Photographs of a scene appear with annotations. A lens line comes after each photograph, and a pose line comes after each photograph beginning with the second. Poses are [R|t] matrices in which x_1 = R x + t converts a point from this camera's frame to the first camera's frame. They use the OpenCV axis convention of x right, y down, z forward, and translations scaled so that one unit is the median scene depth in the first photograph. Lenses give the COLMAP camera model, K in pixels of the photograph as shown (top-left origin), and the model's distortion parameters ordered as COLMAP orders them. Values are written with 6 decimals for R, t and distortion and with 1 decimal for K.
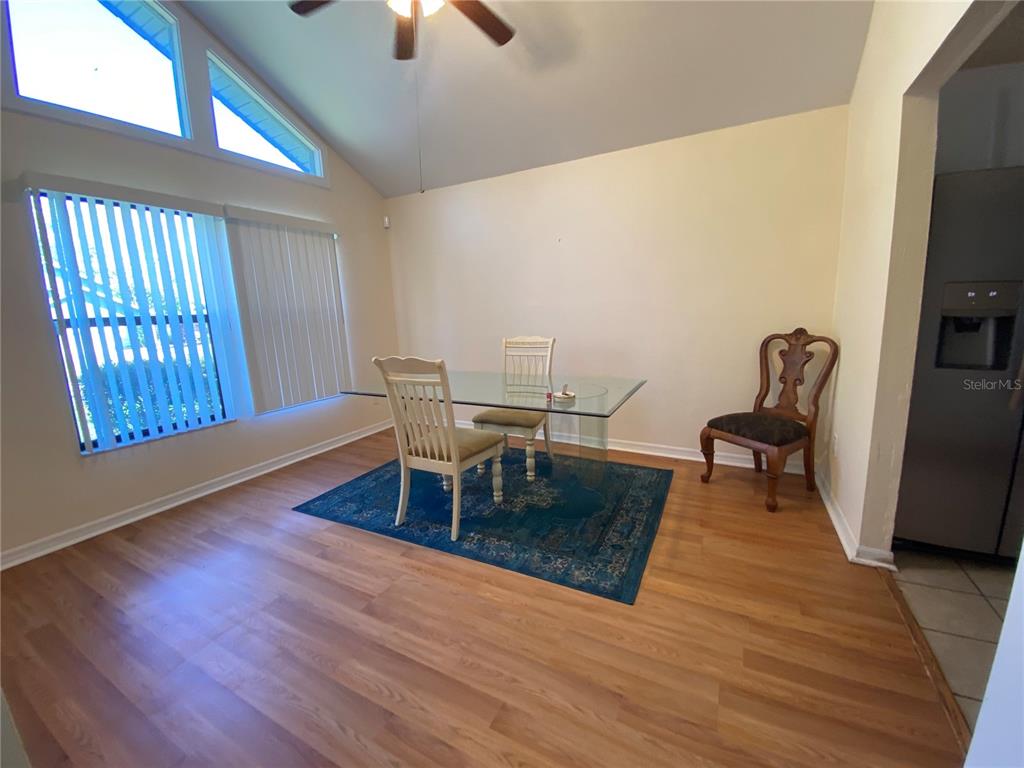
lens RADIAL K [[406.3, 0, 512.0], [0, 406.3, 384.0], [0, 0, 1]] dist [0.001437, -0.000086]
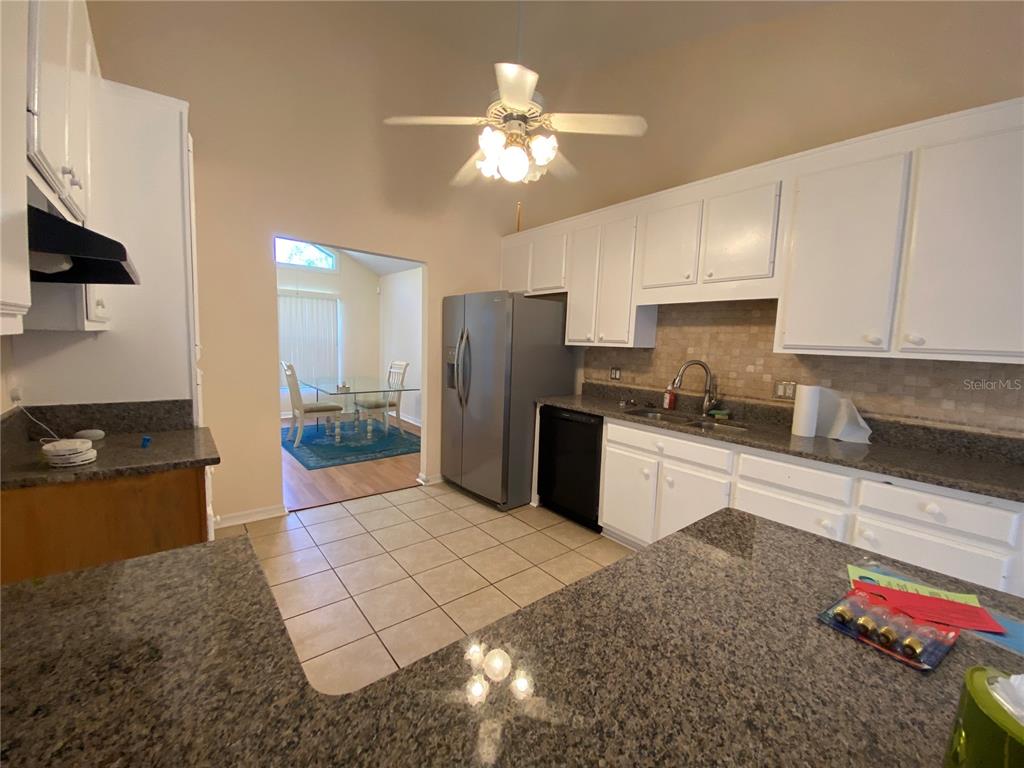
lens RADIAL K [[406.3, 0, 512.0], [0, 406.3, 384.0], [0, 0, 1]] dist [0.001437, -0.000086]
pose [[0.917396, 0.099454, -0.385348, 1.591437], [-0.131092, 0.989751, -0.056647, 0.020297], [0.375764, 0.102484, 0.921031, -0.551910]]
